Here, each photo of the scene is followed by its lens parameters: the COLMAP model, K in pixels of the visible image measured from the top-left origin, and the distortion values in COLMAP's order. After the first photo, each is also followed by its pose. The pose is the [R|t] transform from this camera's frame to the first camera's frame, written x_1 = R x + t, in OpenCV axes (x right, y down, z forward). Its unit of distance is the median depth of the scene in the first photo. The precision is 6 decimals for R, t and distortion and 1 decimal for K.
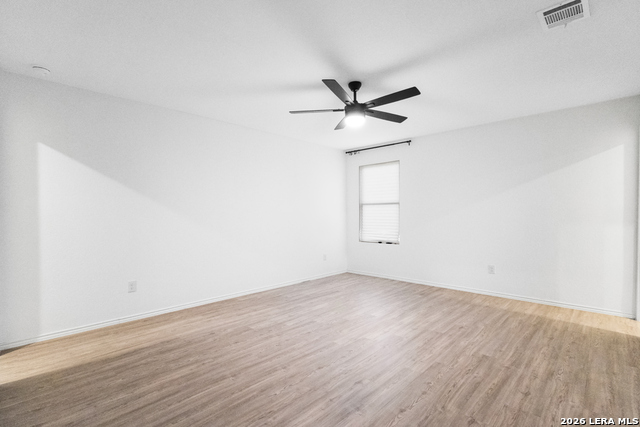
lens RADIAL K [[301.5, 0, 320.0], [0, 301.5, 213.5], [0, 0, 1]] dist [0.001070, 0.000147]
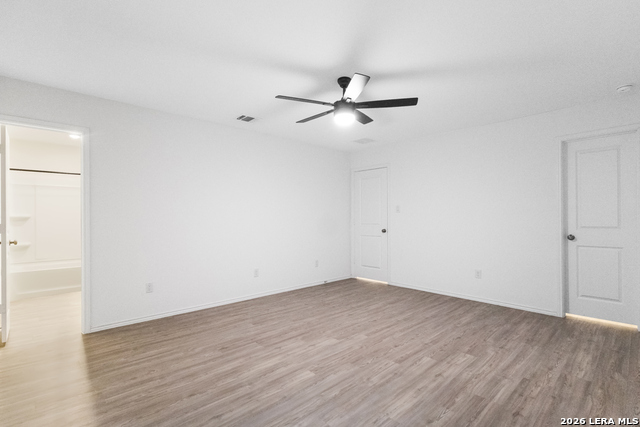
lens RADIAL K [[301.5, 0, 320.0], [0, 301.5, 213.5], [0, 0, 1]] dist [0.001070, 0.000147]
pose [[-0.997985, 0.009068, 0.062798, 0.136161], [0.008166, 0.999860, -0.014617, -0.001475], [-0.062921, -0.014074, -0.997919, 1.973288]]
